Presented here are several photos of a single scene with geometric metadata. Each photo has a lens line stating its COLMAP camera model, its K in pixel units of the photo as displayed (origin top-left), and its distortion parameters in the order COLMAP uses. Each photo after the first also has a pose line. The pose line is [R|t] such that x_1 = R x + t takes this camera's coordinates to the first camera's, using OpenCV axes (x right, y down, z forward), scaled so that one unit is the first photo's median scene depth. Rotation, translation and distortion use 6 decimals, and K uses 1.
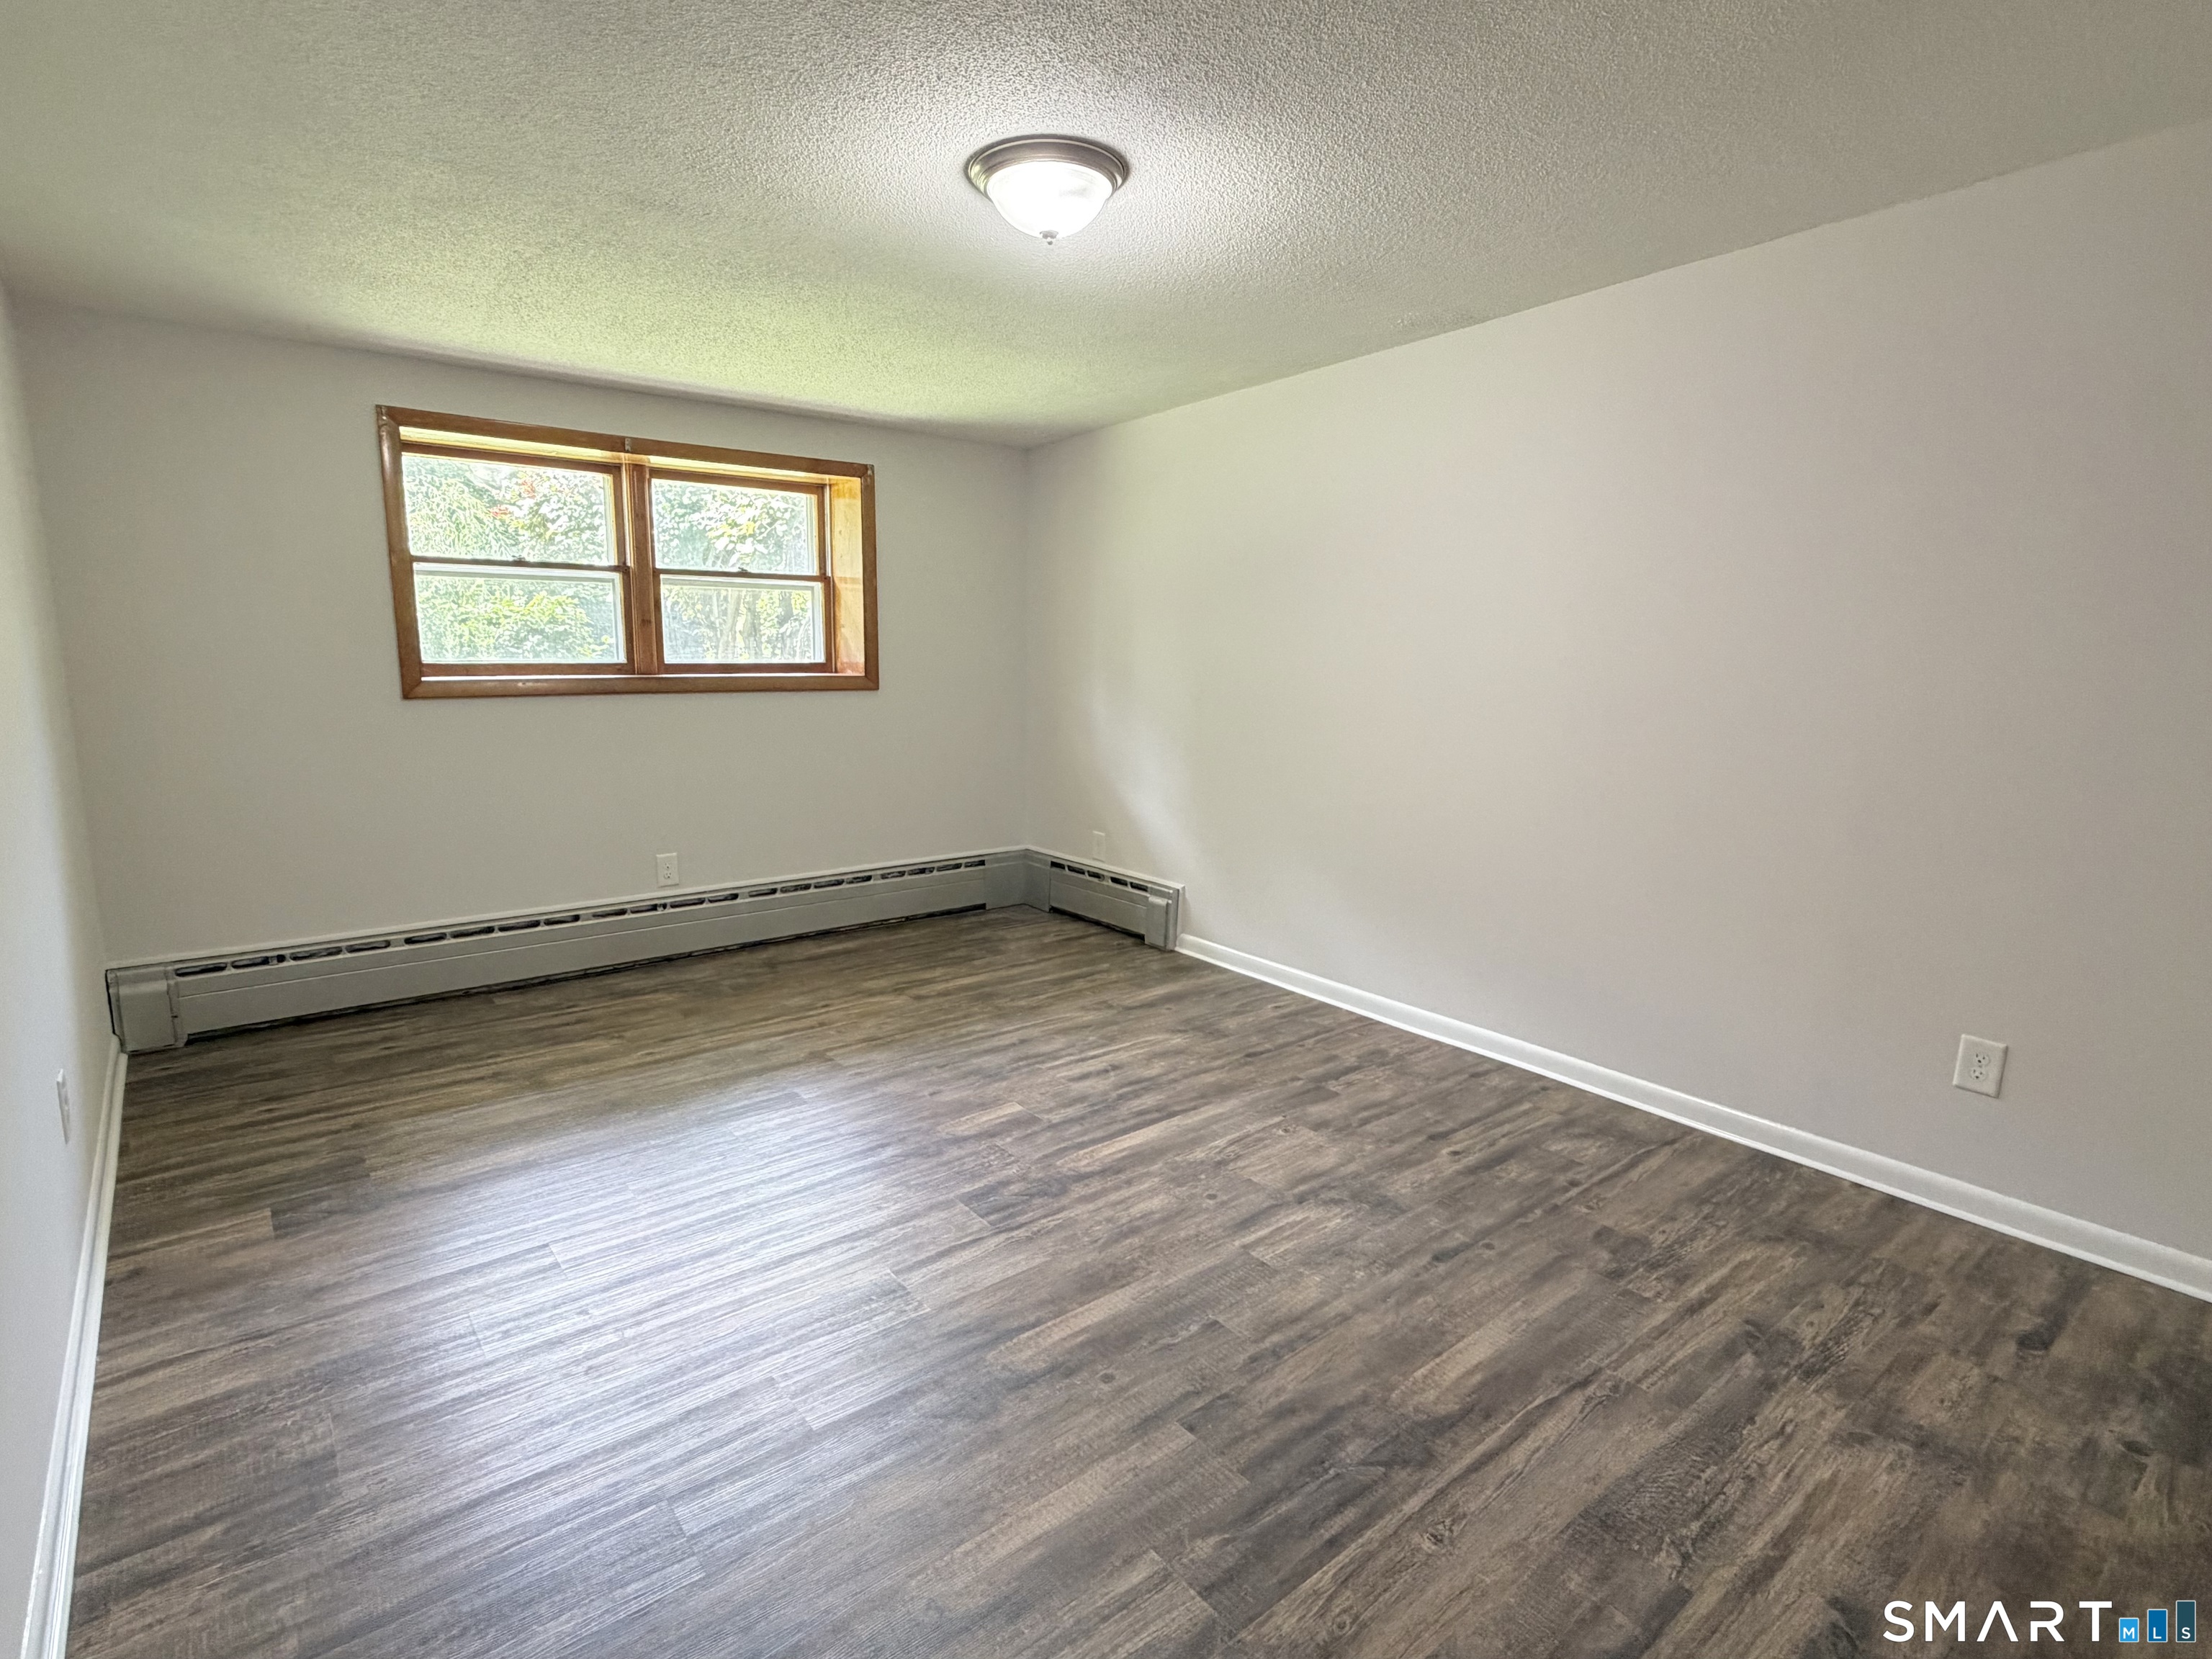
lens RADIAL K [[1101.2, 0, 1107.6], [0, 1101.2, 829.1], [0, 0, 1]] dist [-0.001932, 0.001782]
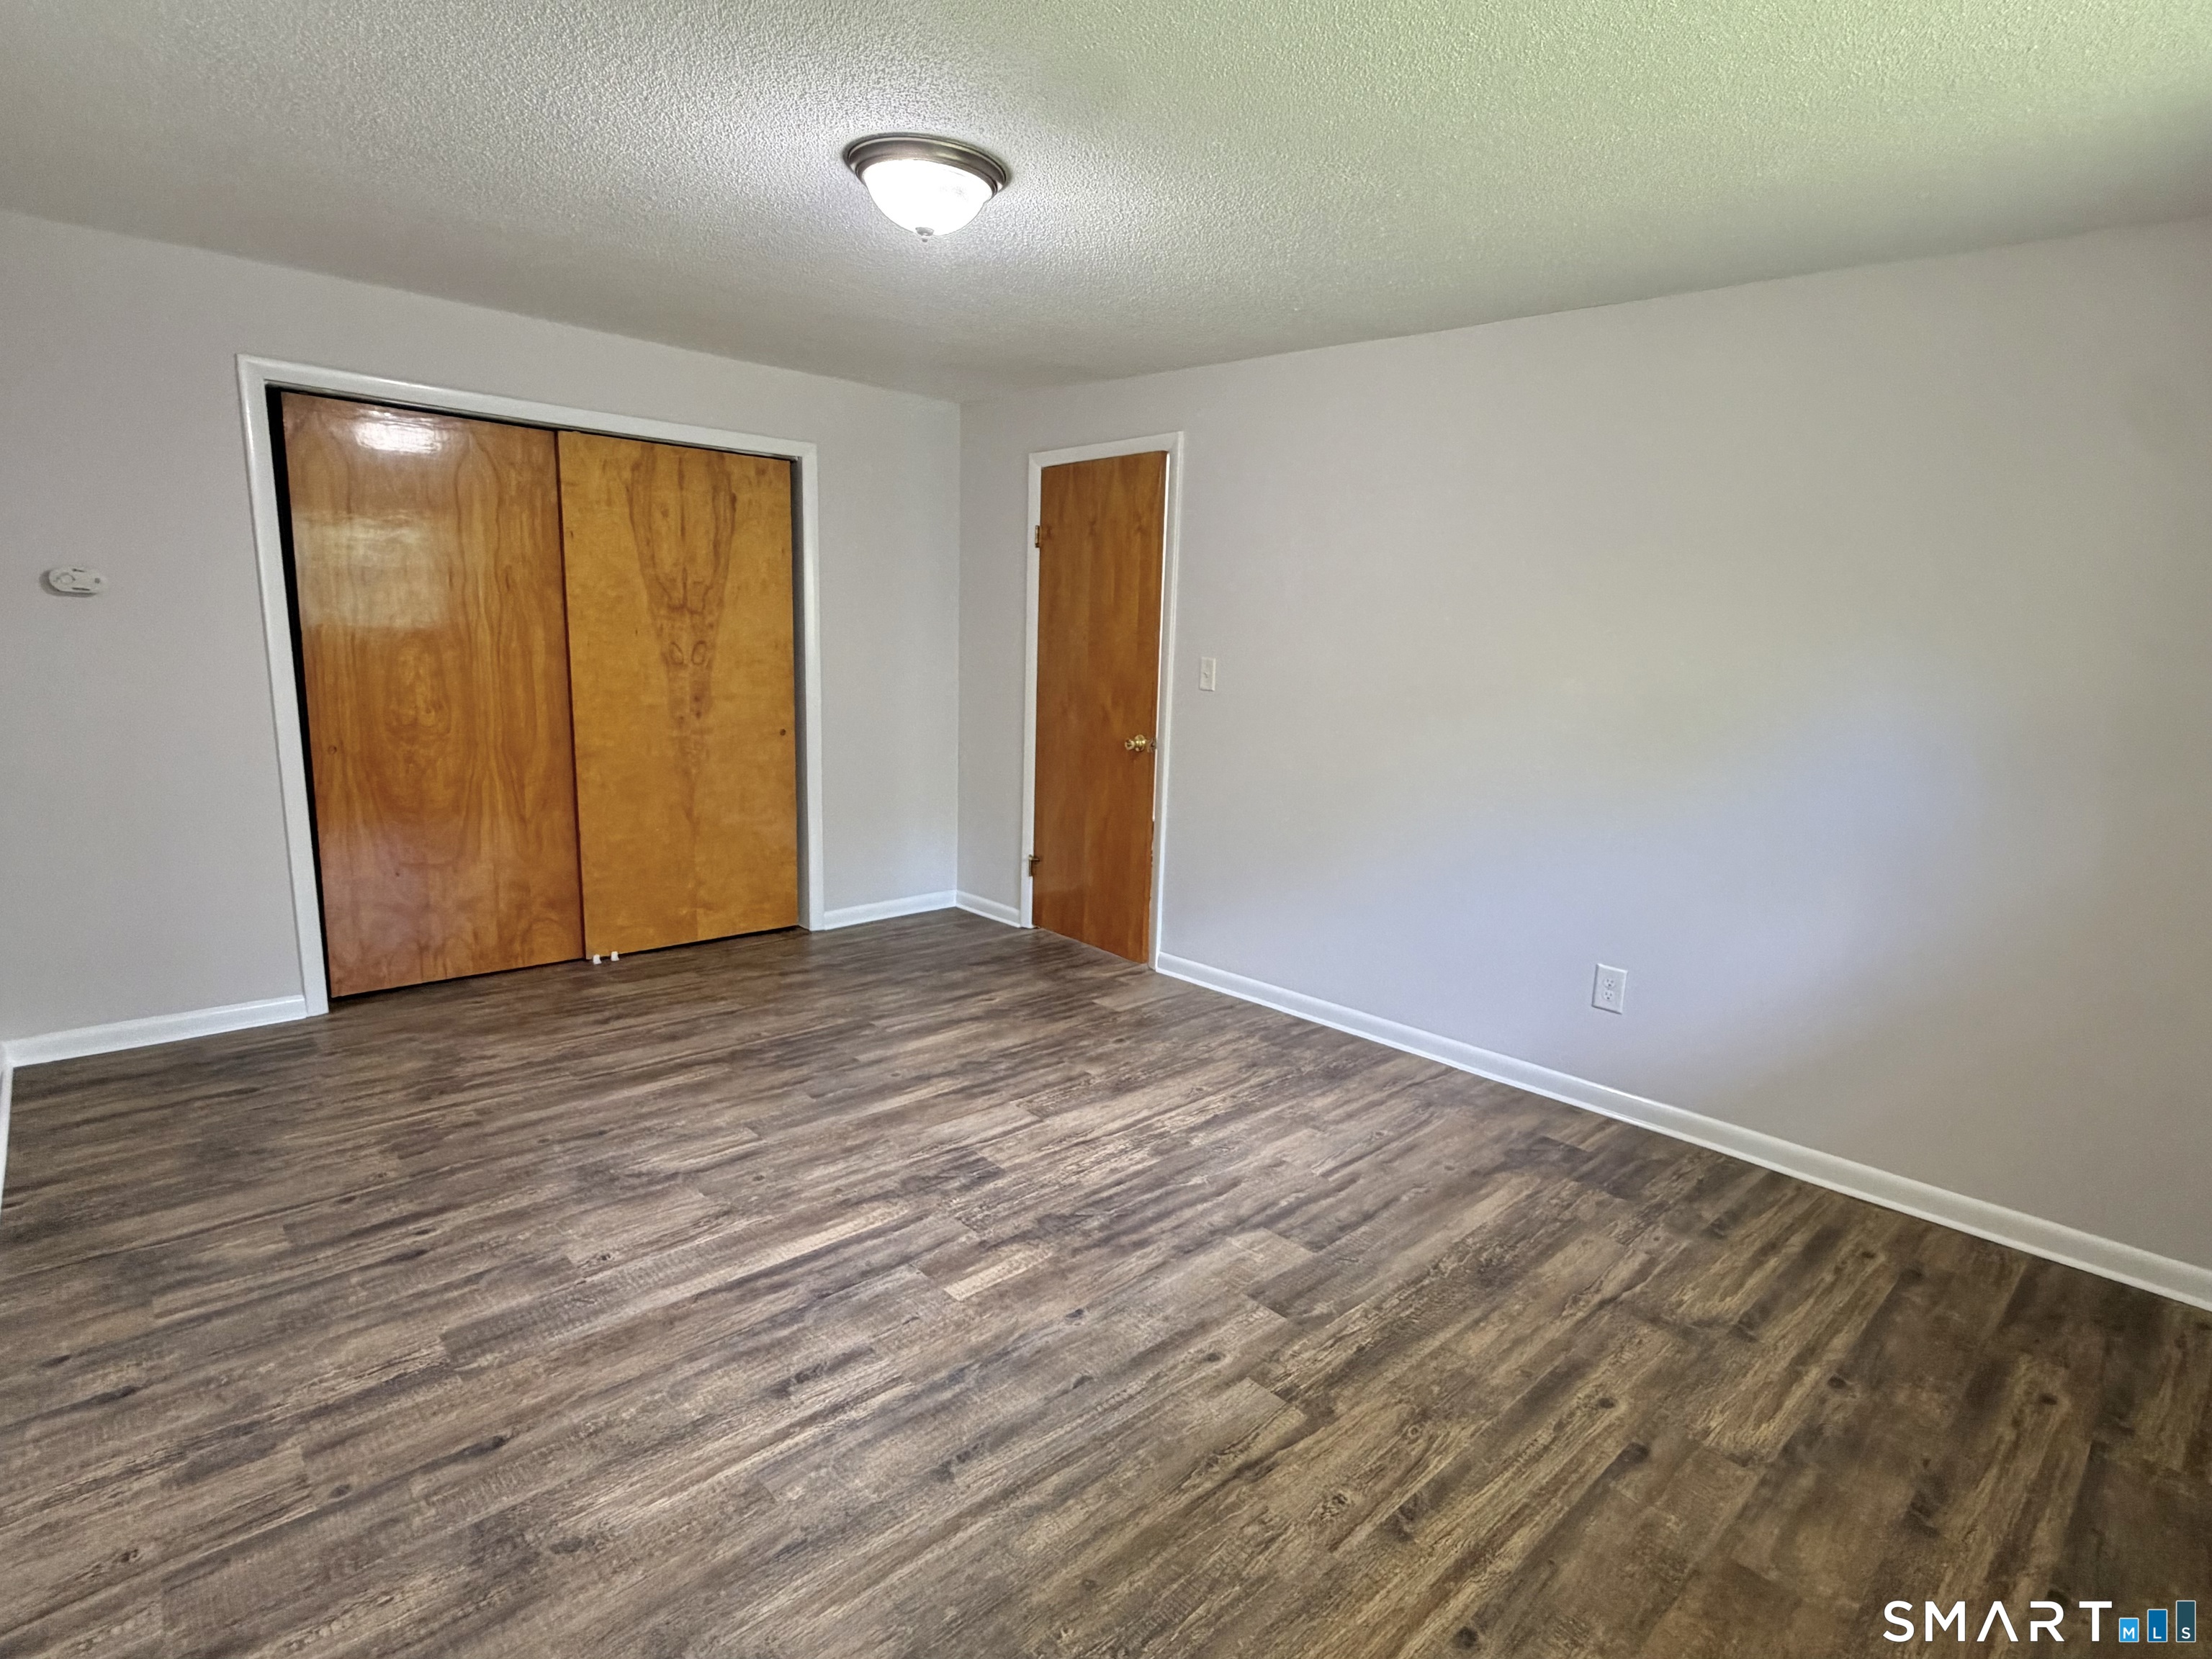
lens RADIAL K [[1101.2, 0, 1101.0], [0, 1101.2, 830.4], [0, 0, 1]] dist [-0.001932, 0.001782]
pose [[-0.997119, -0.035742, -0.066909, -0.131865], [-0.056212, 0.940417, 0.335346, -0.307109], [0.050937, 0.338141, -0.939716, 1.745314]]
